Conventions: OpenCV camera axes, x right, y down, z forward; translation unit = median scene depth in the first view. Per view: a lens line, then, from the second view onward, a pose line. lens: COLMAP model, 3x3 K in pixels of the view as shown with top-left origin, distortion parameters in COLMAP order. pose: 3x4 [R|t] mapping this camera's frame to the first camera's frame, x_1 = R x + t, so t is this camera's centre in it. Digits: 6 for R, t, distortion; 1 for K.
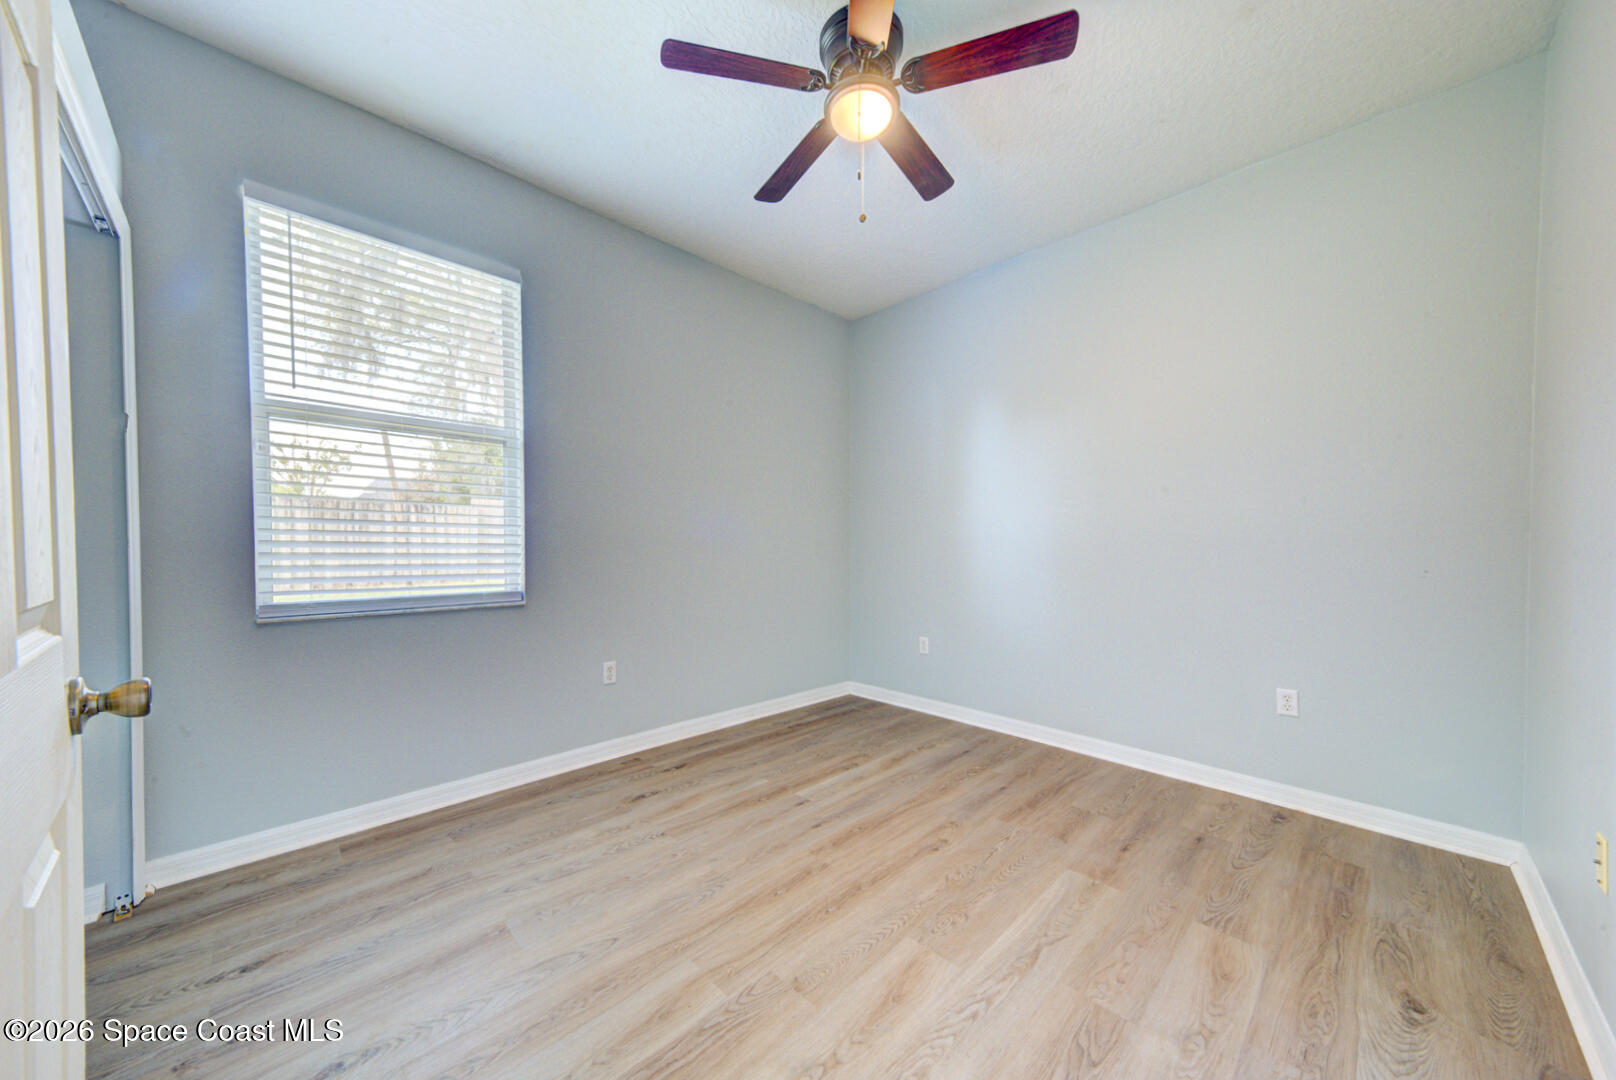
lens RADIAL K [[560.3, 0, 805.8], [0, 560.3, 556.7], [0, 0, 1]] dist [0.037868, -0.010147]
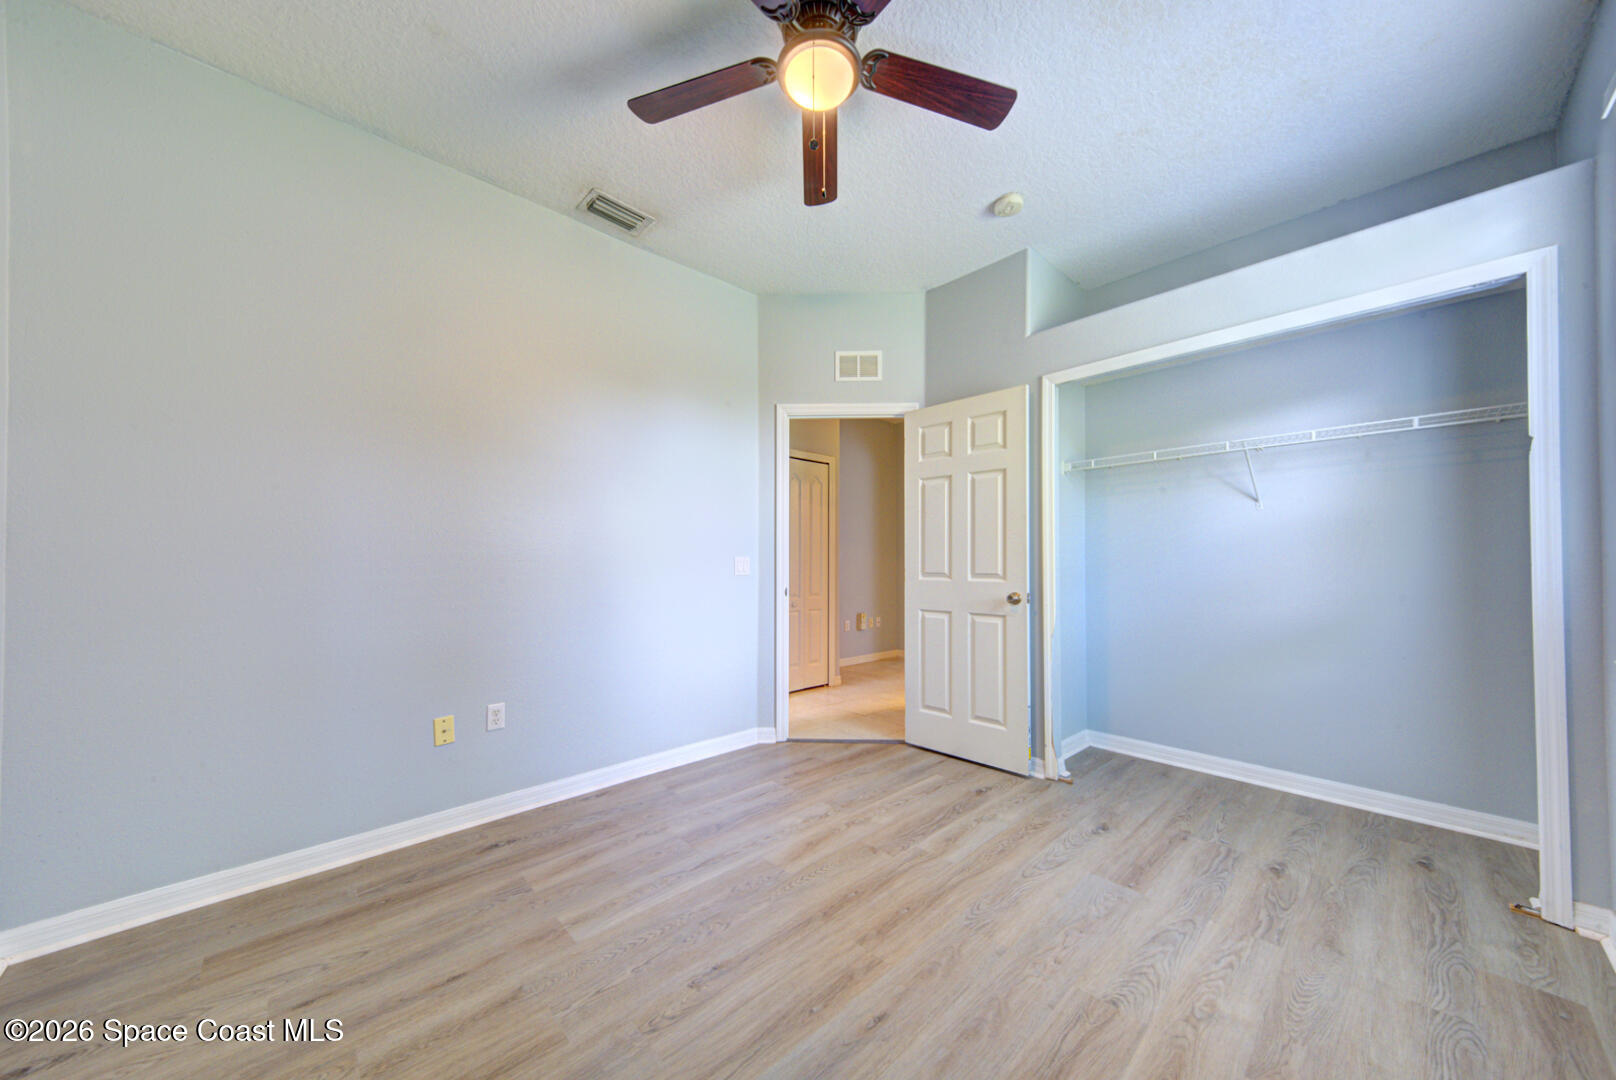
lens RADIAL K [[560.3, 0, 805.8], [0, 560.3, 556.7], [0, 0, 1]] dist [0.037868, -0.010147]
pose [[-0.999832, 0.001191, 0.018302, 0.108602], [0.001351, 0.999961, 0.008732, -0.038960], [-0.018291, 0.008755, -0.999794, 1.985048]]
